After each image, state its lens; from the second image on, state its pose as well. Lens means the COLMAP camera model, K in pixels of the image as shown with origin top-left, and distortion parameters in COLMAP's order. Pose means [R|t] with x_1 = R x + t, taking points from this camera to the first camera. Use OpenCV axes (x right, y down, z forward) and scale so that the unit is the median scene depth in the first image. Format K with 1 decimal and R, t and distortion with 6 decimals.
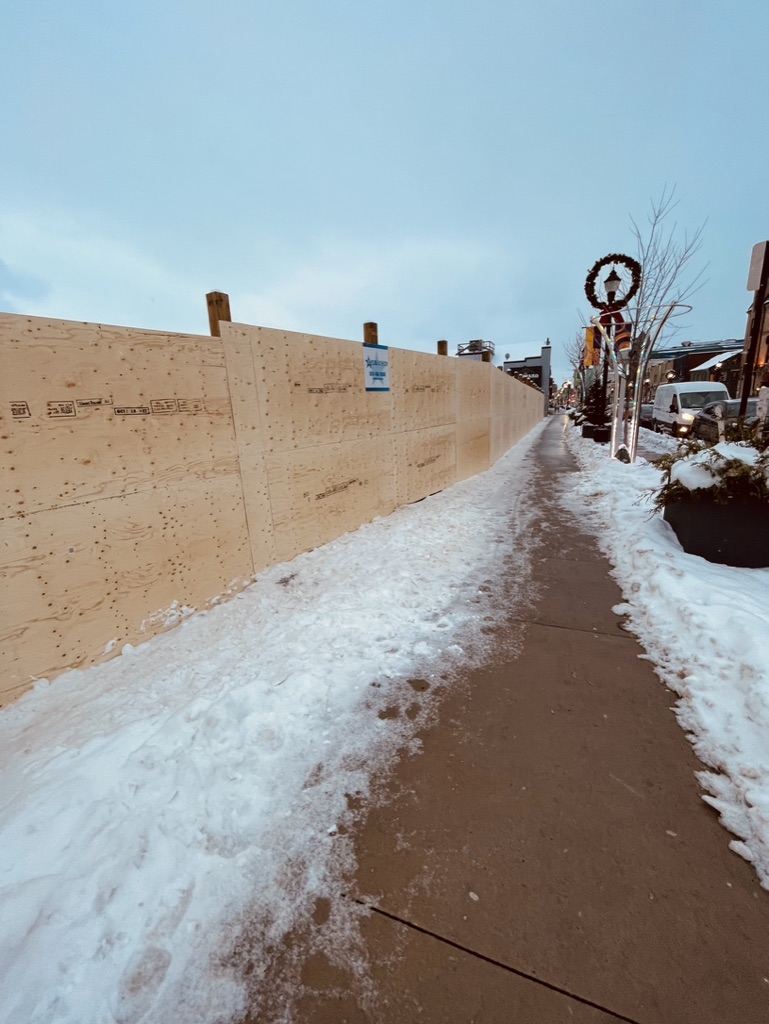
lens RADIAL K [[413.2, 0, 384.4], [0, 413.2, 510.1], [0, 0, 1]] dist [-0.002143, 0.000231]
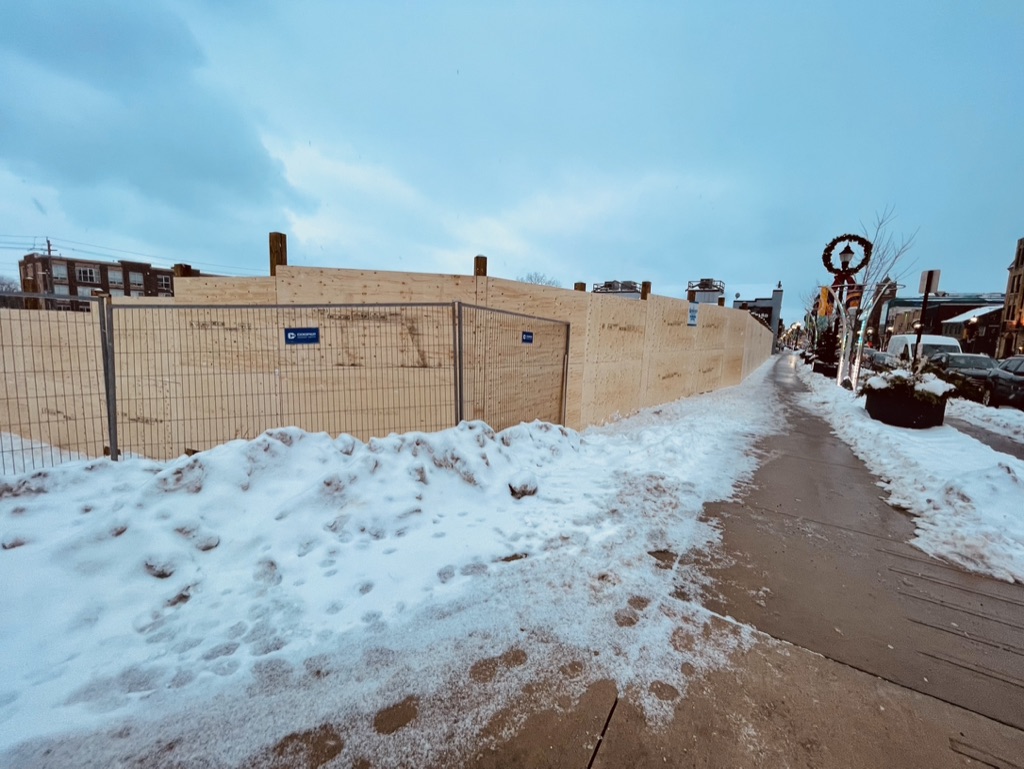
lens RADIAL K [[413.2, 0, 513.0], [0, 413.2, 384.6], [0, 0, 1]] dist [-0.002143, 0.000231]
pose [[0.978344, 0.111263, -0.174539, -0.188885], [-0.129268, 0.987010, -0.095399, 0.101563], [0.161658, 0.115895, 0.980018, -0.369567]]
